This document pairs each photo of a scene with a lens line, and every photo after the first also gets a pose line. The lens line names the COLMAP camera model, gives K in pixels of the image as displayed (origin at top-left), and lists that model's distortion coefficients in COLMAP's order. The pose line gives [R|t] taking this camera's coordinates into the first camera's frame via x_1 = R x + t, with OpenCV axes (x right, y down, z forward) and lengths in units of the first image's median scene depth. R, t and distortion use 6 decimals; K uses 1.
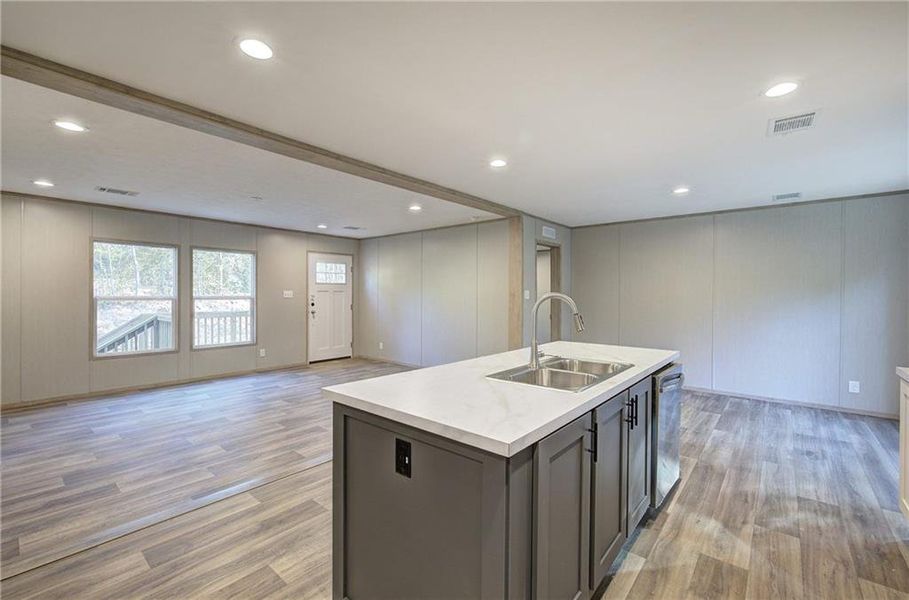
lens RADIAL K [[386.2, 0, 460.8], [0, 386.2, 297.0], [0, 0, 1]] dist [-0.002098, 0.000550]
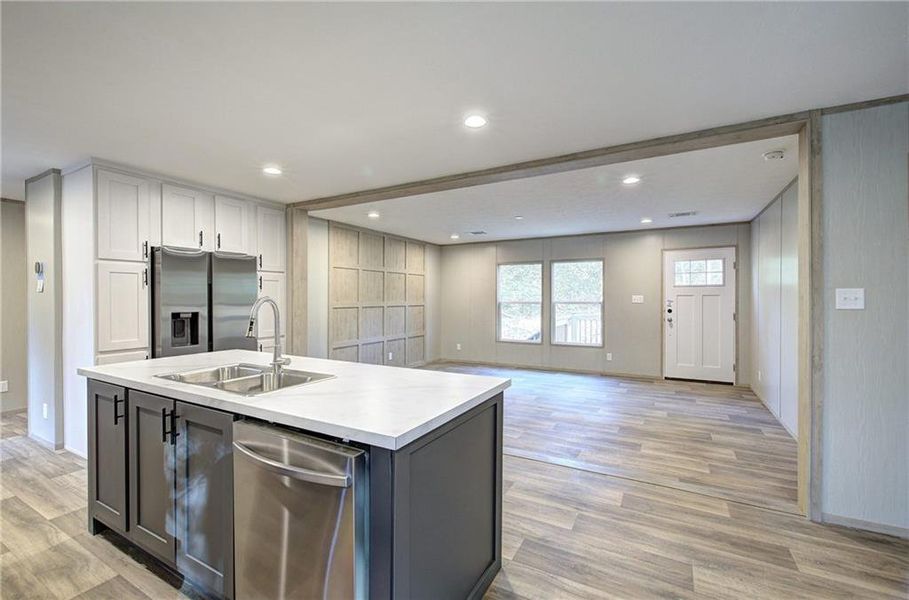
lens RADIAL K [[387.0, 0, 458.1], [0, 387.0, 299.0], [0, 0, 1]] dist [-0.000051, 0.000380]
pose [[0.191228, -0.002720, -0.981542, 0.609728], [-0.006004, 0.999974, -0.003941, -0.001929], [0.981527, 0.006647, 0.191207, 0.614469]]
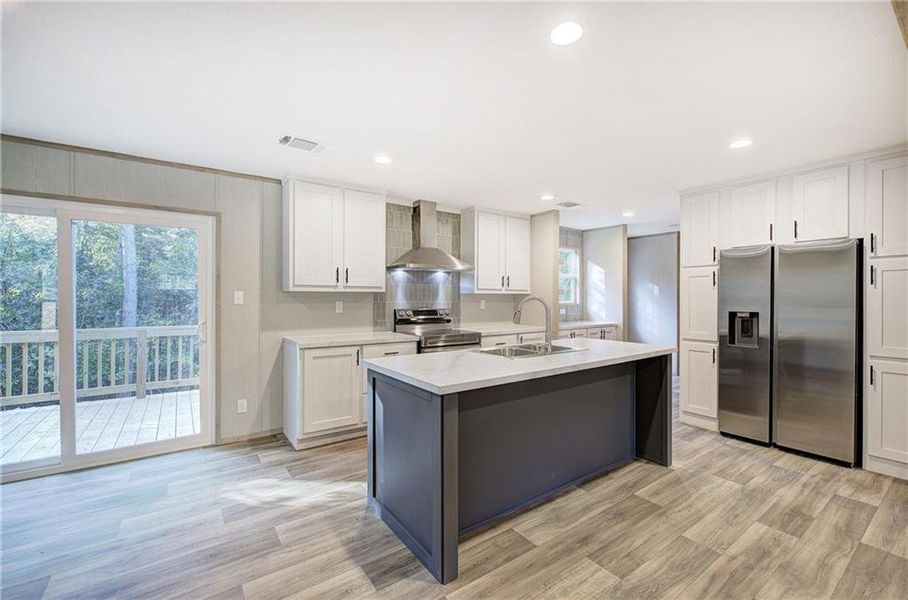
lens RADIAL K [[385.1, 0, 458.6], [0, 385.1, 299.5], [0, 0, 1]] dist [-0.001821, 0.000458]
pose [[-0.969183, -0.007521, 0.246225, 0.079045], [-0.004227, 0.999894, 0.013902, -0.007498], [-0.246304, 0.012433, -0.969113, 1.127285]]
